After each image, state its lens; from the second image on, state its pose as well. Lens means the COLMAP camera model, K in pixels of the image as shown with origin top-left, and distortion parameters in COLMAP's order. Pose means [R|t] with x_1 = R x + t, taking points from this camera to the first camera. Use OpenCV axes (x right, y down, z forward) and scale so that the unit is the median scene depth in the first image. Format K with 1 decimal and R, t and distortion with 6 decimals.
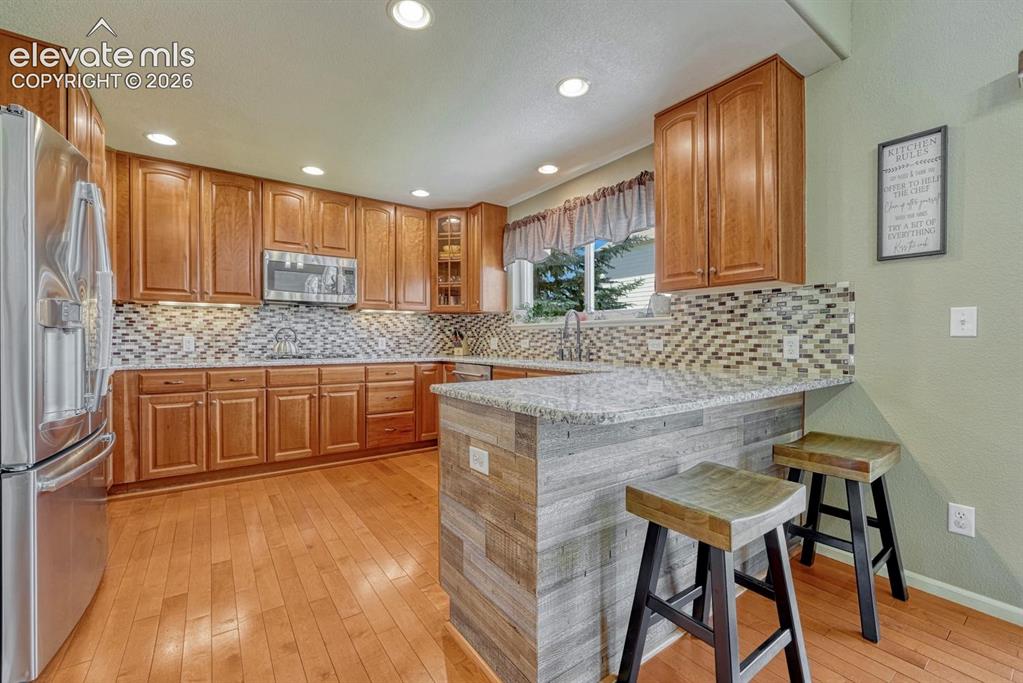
lens RADIAL K [[424.3, 0, 511.7], [0, 424.3, 346.6], [0, 0, 1]] dist [-0.009646, 0.001947]
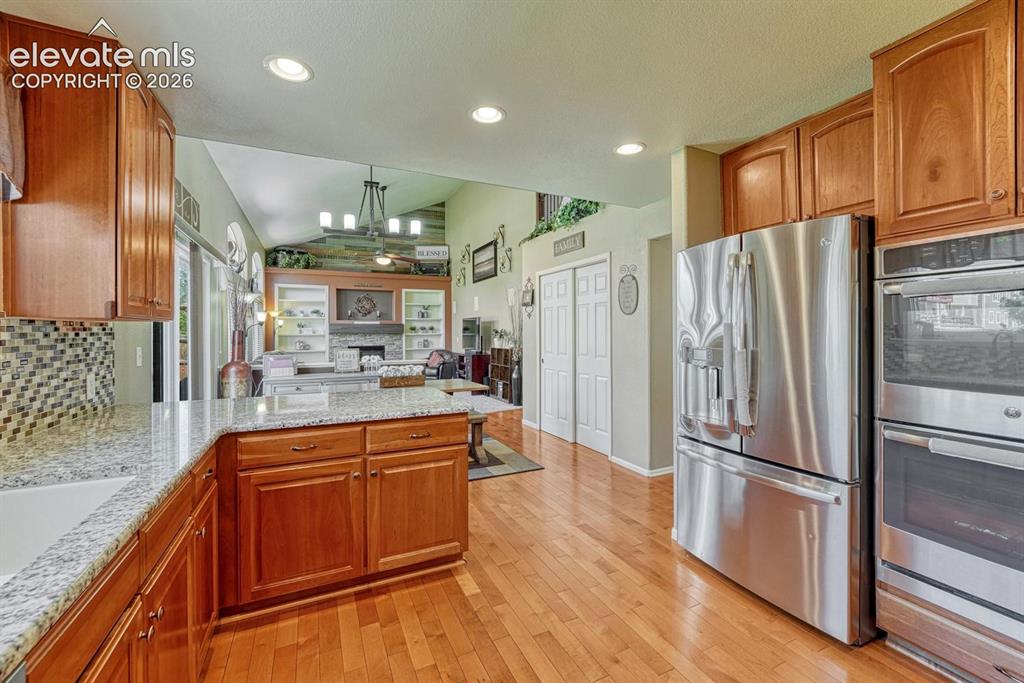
lens RADIAL K [[424.7, 0, 514.4], [0, 424.7, 334.1], [0, 0, 1]] dist [-0.009646, 0.001947]
pose [[-0.984745, 0.001631, 0.173997, -0.270152], [0.005731, 0.999718, 0.023065, -0.084268], [-0.173910, 0.023710, -0.984476, 1.135576]]
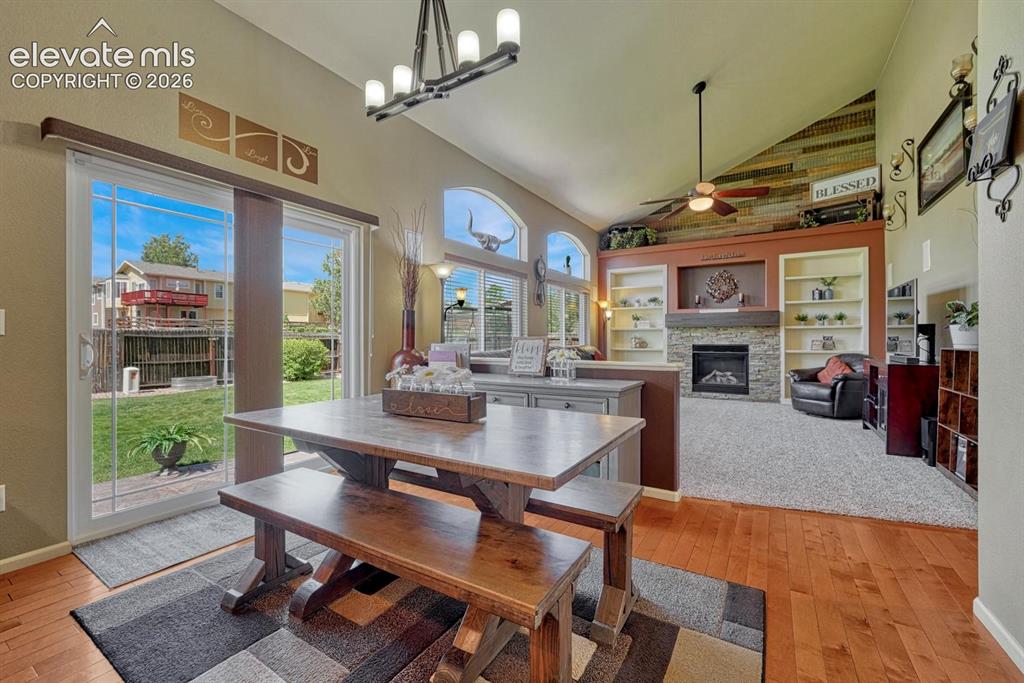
lens RADIAL K [[424.7, 0, 511.1], [0, 424.7, 343.4], [0, 0, 1]] dist [-0.009646, 0.001947]
pose [[-0.389293, -0.012959, 0.921023, -0.243805], [0.017595, 0.999614, 0.021502, -0.002904], [-0.920946, 0.024576, -0.388915, 0.091367]]
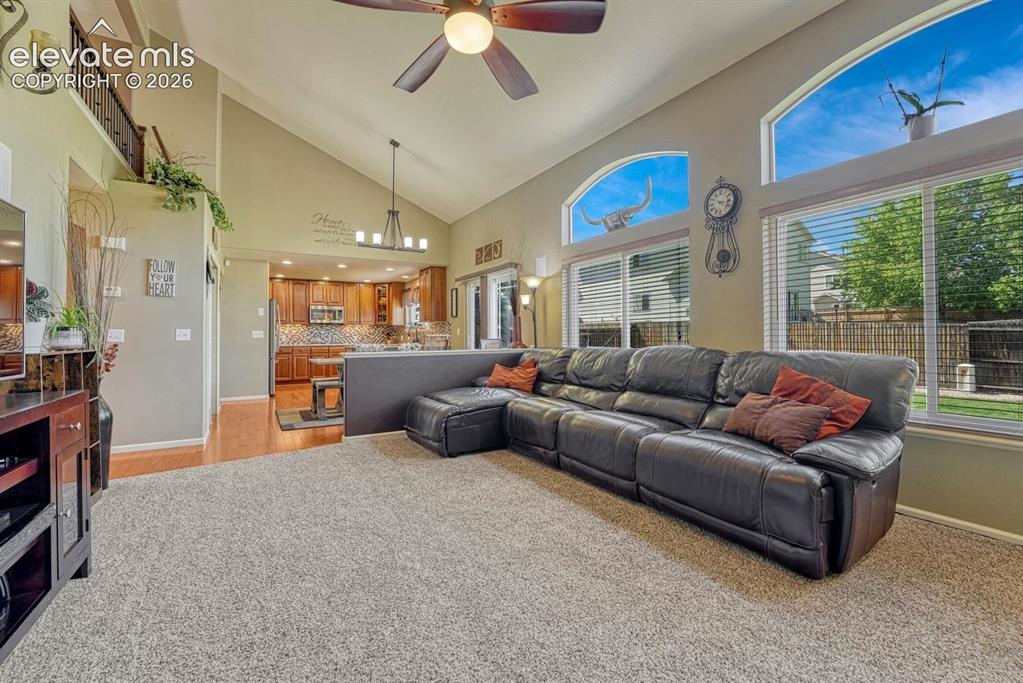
lens RADIAL K [[424.3, 0, 506.8], [0, 424.3, 333.4], [0, 0, 1]] dist [-0.009646, 0.001947]
pose [[0.996800, -0.008108, -0.079519, 0.981796], [0.006190, 0.999685, -0.024334, 0.038320], [0.079691, 0.023764, 0.996536, -1.769148]]
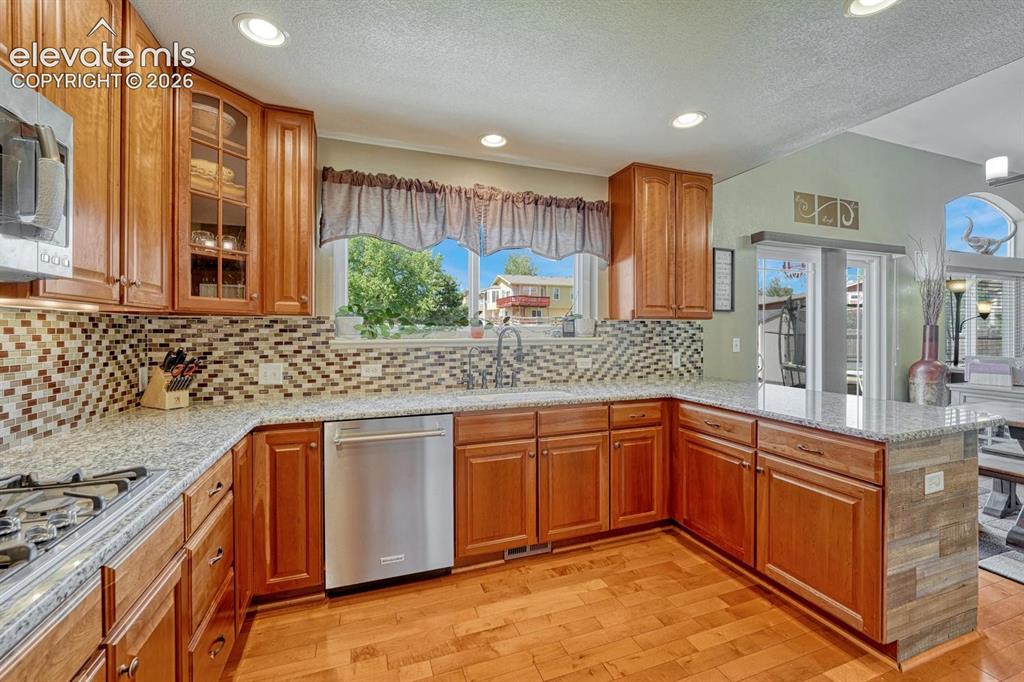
lens RADIAL K [[424.7, 0, 515.9], [0, 424.7, 334.4], [0, 0, 1]] dist [-0.009646, 0.001947]
pose [[0.266357, -0.008572, 0.963836, -0.627292], [0.018770, 0.999817, 0.003705, -0.070917], [-0.963692, 0.017104, 0.266469, 0.746954]]
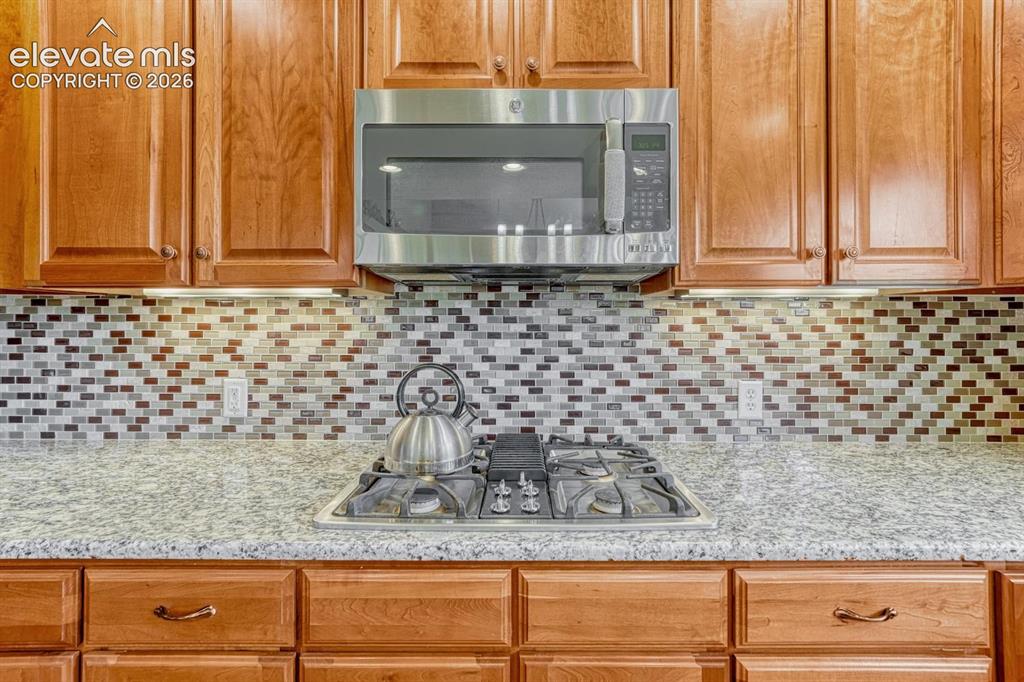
lens RADIAL K [[424.7, 0, 514.5], [0, 424.7, 316.5], [0, 0, 1]] dist [-0.009646, 0.001947]
pose [[0.809072, -0.009367, -0.587635, -0.341981], [-0.010106, 0.999503, -0.029846, -0.071595], [0.587622, 0.030086, 0.808576, 0.850334]]
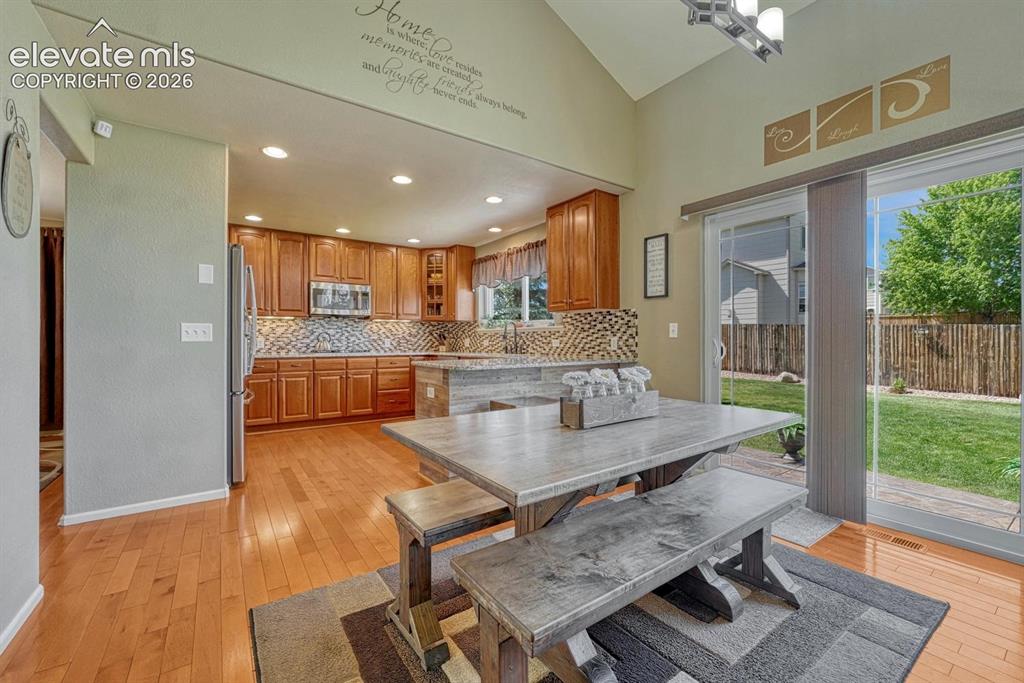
lens RADIAL K [[424.7, 0, 509.9], [0, 424.7, 344.2], [0, 0, 1]] dist [-0.009646, 0.001947]
pose [[0.999904, -0.001080, -0.013790, 0.157823], [0.000969, 0.999967, -0.008061, 0.011398], [0.013799, 0.008047, 0.999872, -0.528751]]
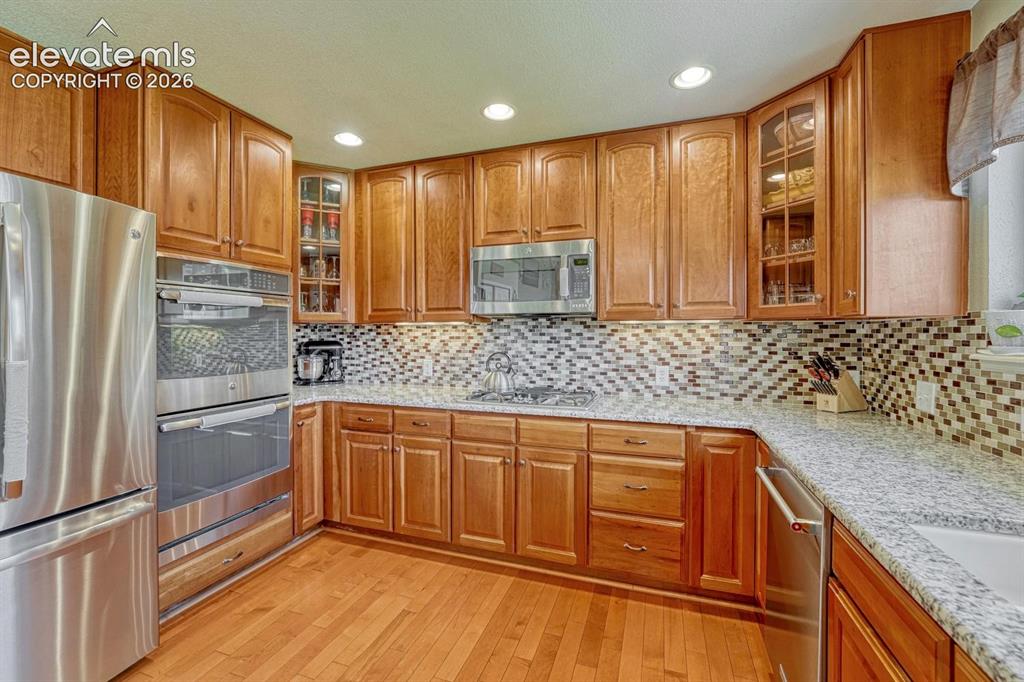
lens RADIAL K [[424.7, 0, 518.6], [0, 424.7, 333.9], [0, 0, 1]] dist [-0.009646, 0.001947]
pose [[0.583045, 0.001343, -0.812439, 0.068595], [-0.014874, 0.999849, -0.009022, -0.073177], [0.812304, 0.017345, 0.582976, 0.645303]]
